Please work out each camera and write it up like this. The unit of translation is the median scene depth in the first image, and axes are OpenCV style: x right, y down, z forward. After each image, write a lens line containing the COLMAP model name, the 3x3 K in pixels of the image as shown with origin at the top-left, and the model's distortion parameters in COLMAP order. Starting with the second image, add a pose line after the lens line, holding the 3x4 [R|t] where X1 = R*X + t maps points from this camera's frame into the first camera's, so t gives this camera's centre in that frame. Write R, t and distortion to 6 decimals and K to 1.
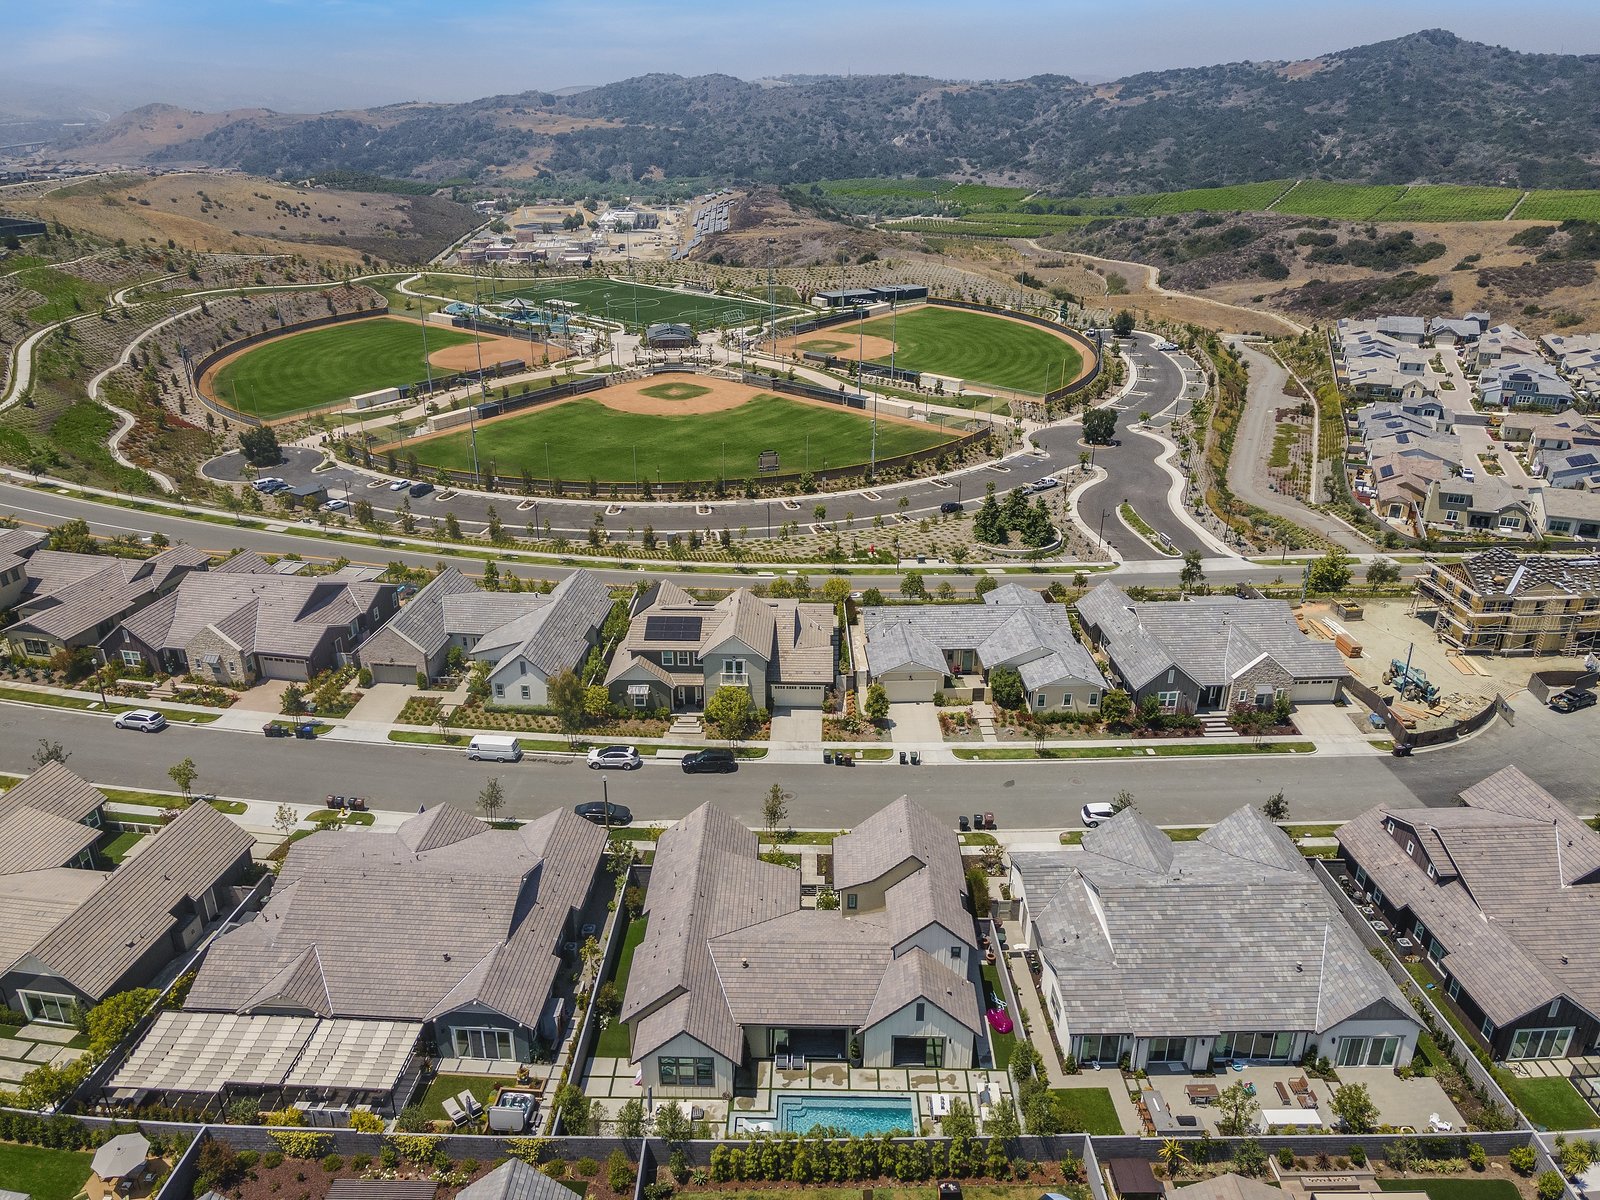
lens RADIAL K [[1122.0, 0, 795.8], [0, 1122.0, 593.8], [0, 0, 1]] dist [0.031792, 0.013361]
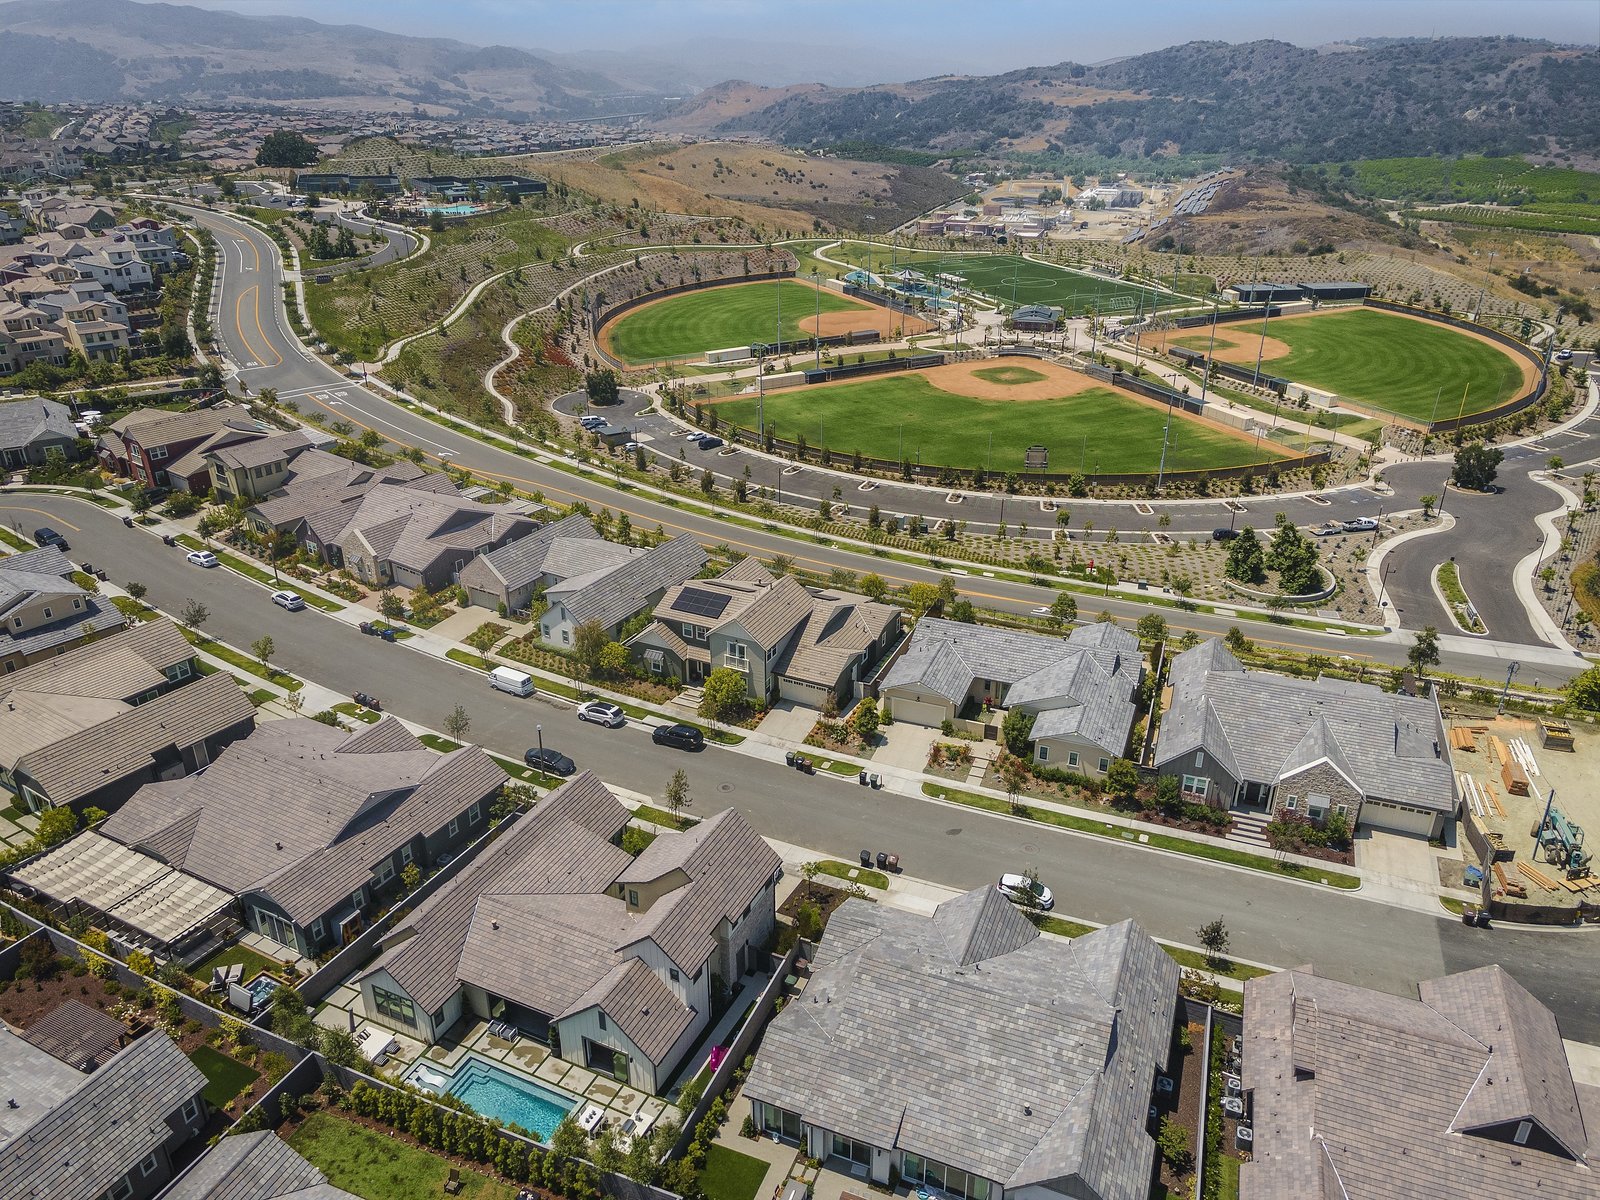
lens RADIAL K [[1122.0, 0, 803.0], [0, 1122.0, 600.0], [0, 0, 1]] dist [0.031792, 0.013361]
pose [[0.915215, 0.174583, -0.363184, 0.209118], [-0.165452, 0.984606, 0.056366, -0.026590], [0.367434, 0.008503, 0.930011, 0.057403]]
